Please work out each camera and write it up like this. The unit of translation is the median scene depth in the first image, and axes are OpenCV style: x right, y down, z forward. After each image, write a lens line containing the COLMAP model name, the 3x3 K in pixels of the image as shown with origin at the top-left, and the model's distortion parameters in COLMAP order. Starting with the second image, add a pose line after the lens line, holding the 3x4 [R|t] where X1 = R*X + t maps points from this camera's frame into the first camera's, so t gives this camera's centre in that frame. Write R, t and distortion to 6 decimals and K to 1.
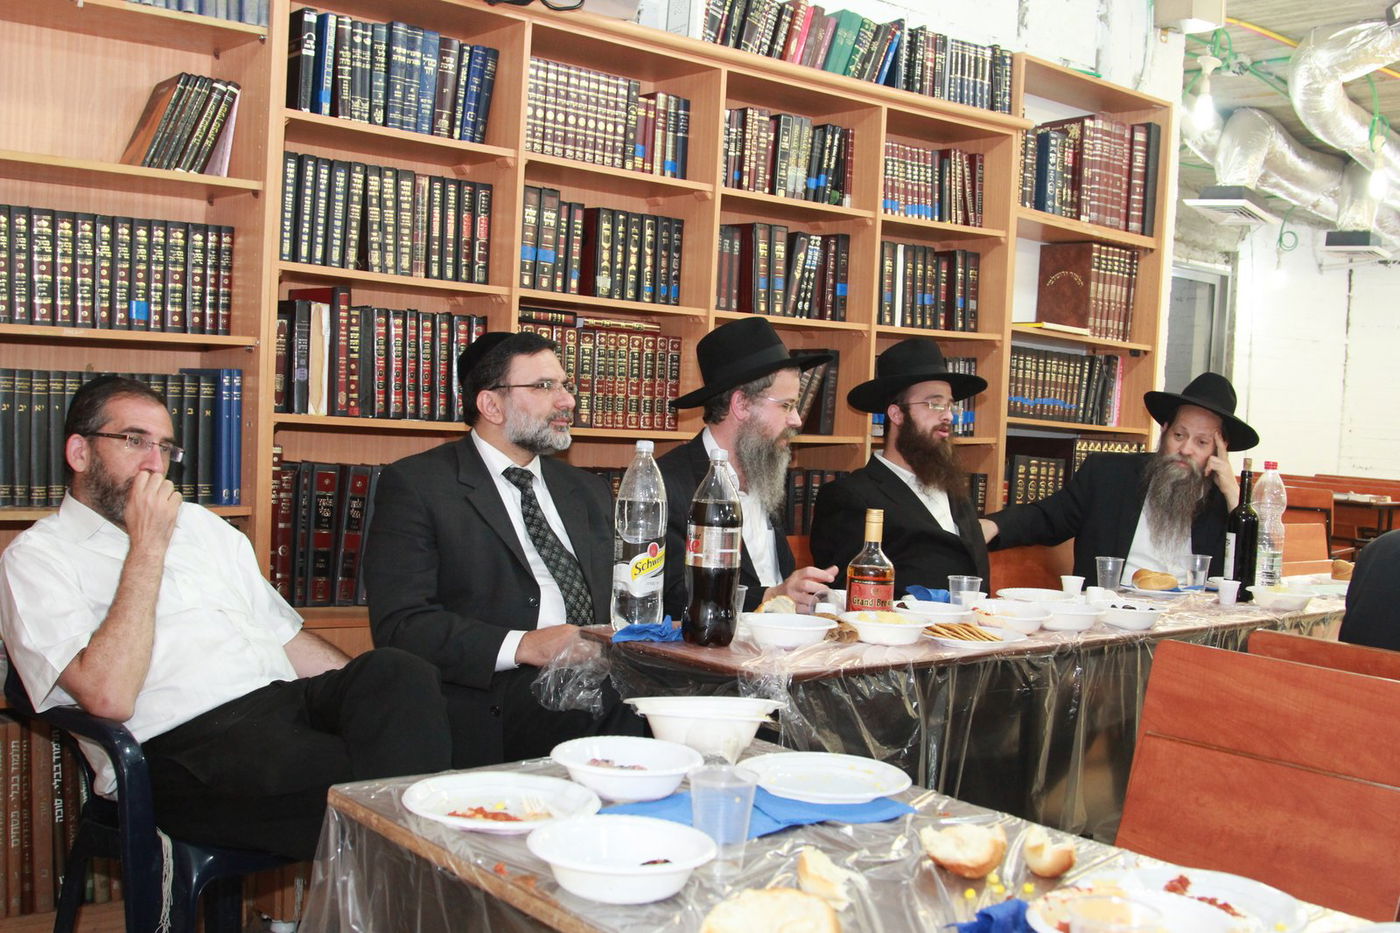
lens RADIAL K [[1543.5, 0, 702.2], [0, 1543.5, 508.8], [0, 0, 1]] dist [-0.137971, 0.104682]
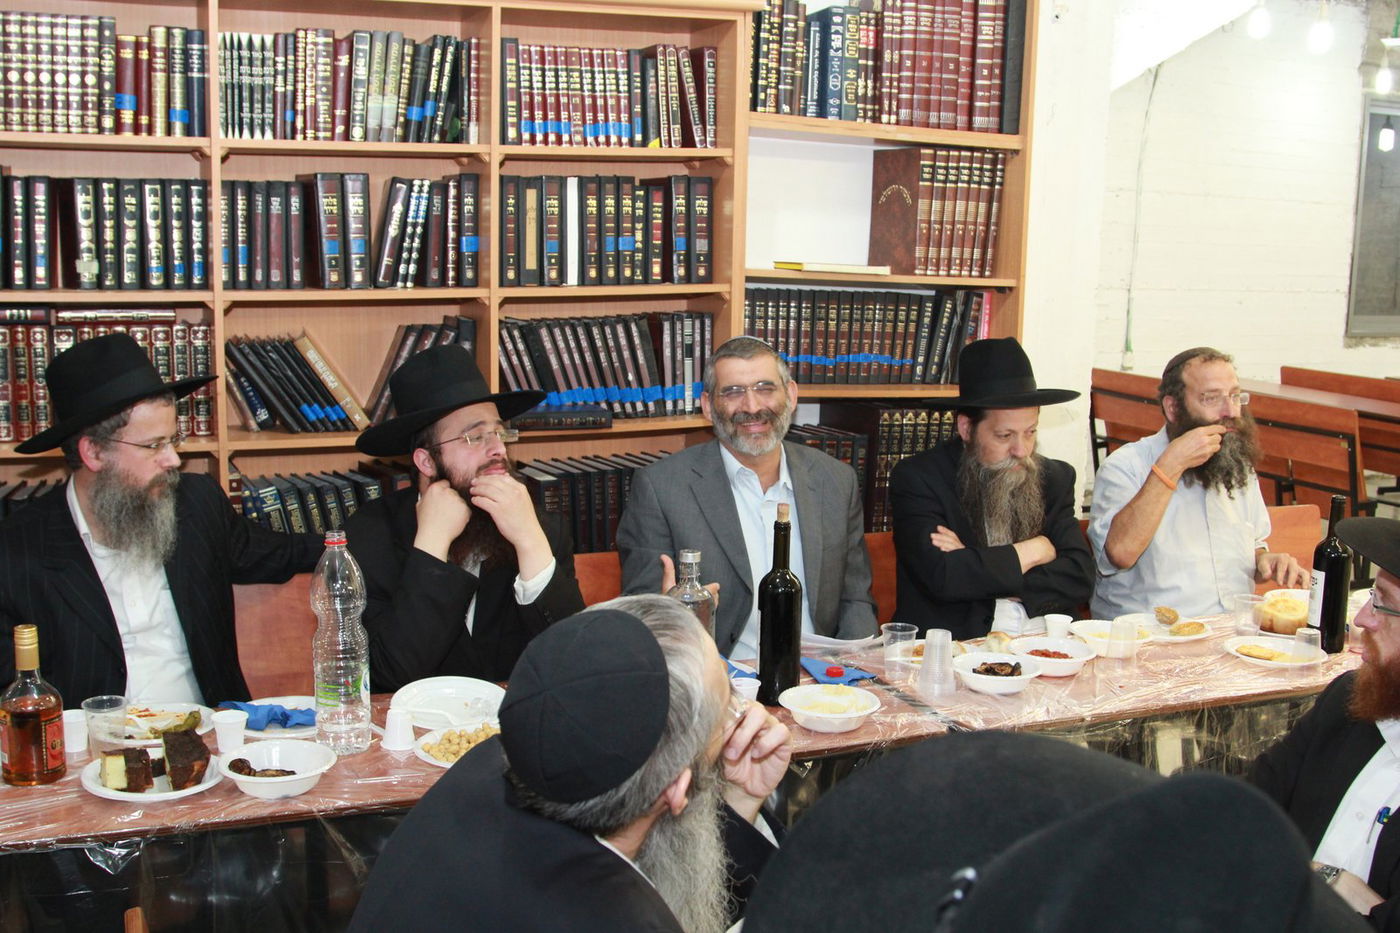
lens RADIAL K [[1543.5, 0, 702.2], [0, 1543.5, 508.8], [0, 0, 1]] dist [-0.137971, 0.104682]
pose [[0.956064, 0.026485, -0.291958, 0.450814], [0.004573, 0.994442, 0.105188, -0.090968], [0.293121, -0.101902, 0.950629, 0.272606]]
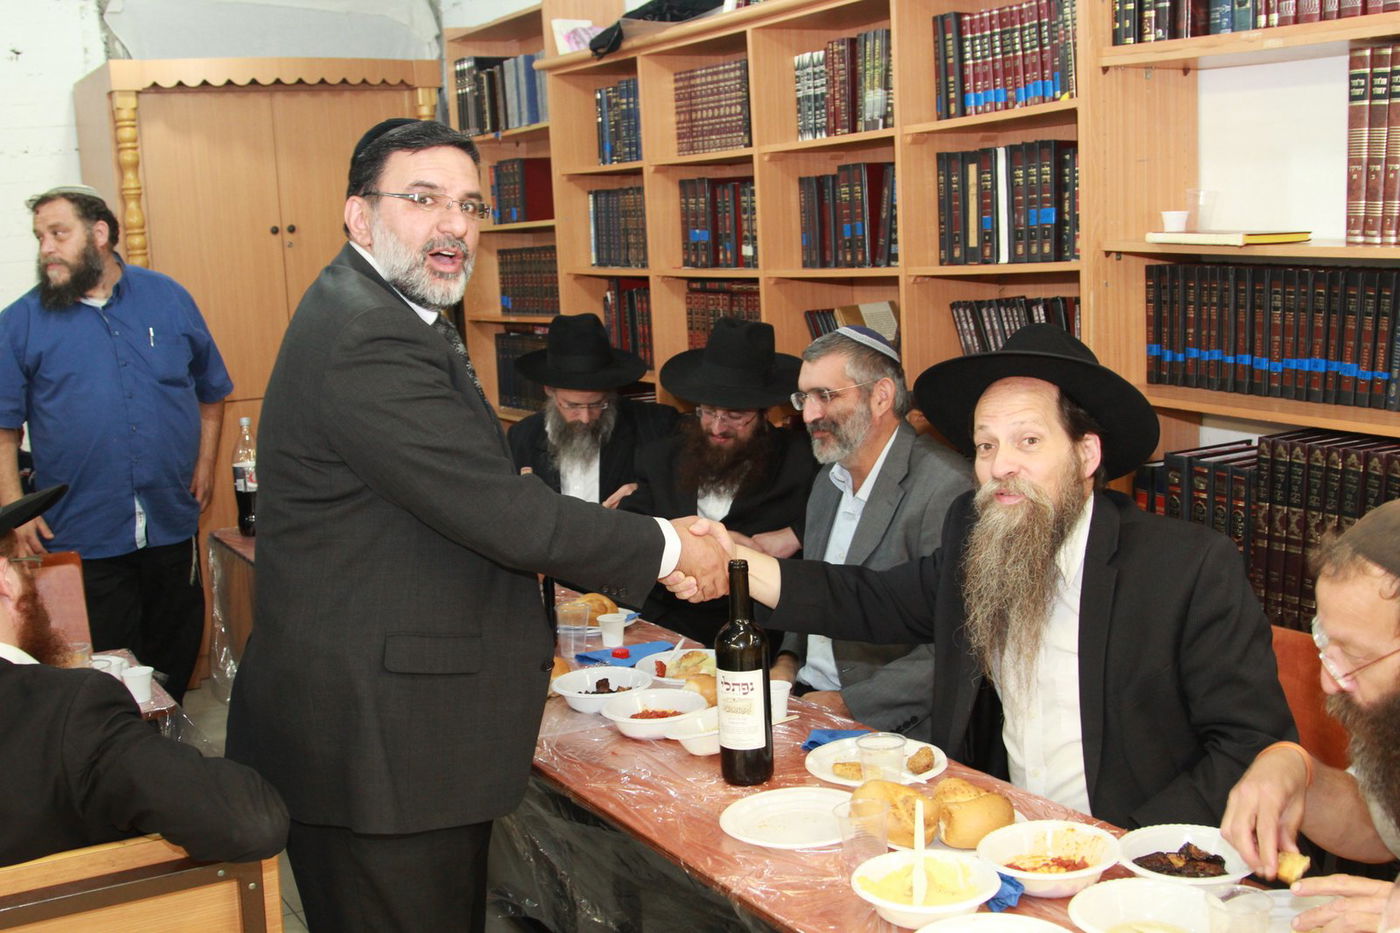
lens RADIAL K [[1543.5, 0, 702.2], [0, 1543.5, 508.8], [0, 0, 1]] dist [-0.137971, 0.104682]
pose [[-0.172865, 0.137997, -0.975231, 0.939635], [-0.019951, 0.989443, 0.143544, -0.109437], [0.984743, 0.044271, -0.168287, 1.047299]]
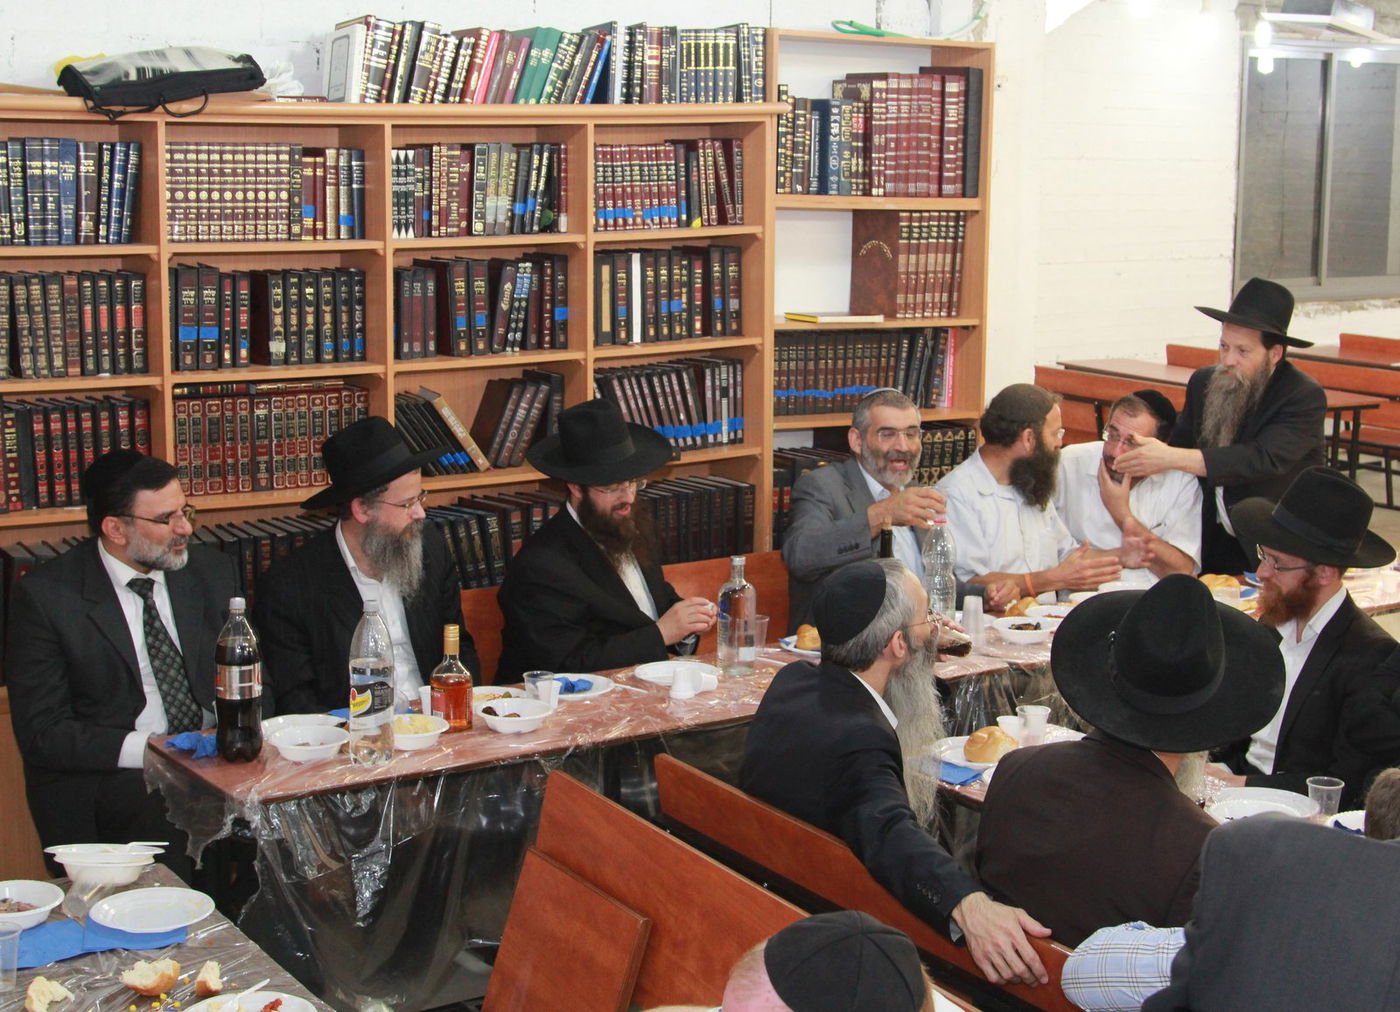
lens RADIAL K [[2284.8, 0, 734.1], [0, 2284.8, 504.1], [0, 0, 1]] dist [-0.089030, 0.208445]
pose [[0.994259, -0.019428, -0.105221, 0.353804], [0.030002, 0.994549, 0.099864, -0.166781], [0.102707, -0.102447, 0.989422, -0.423386]]
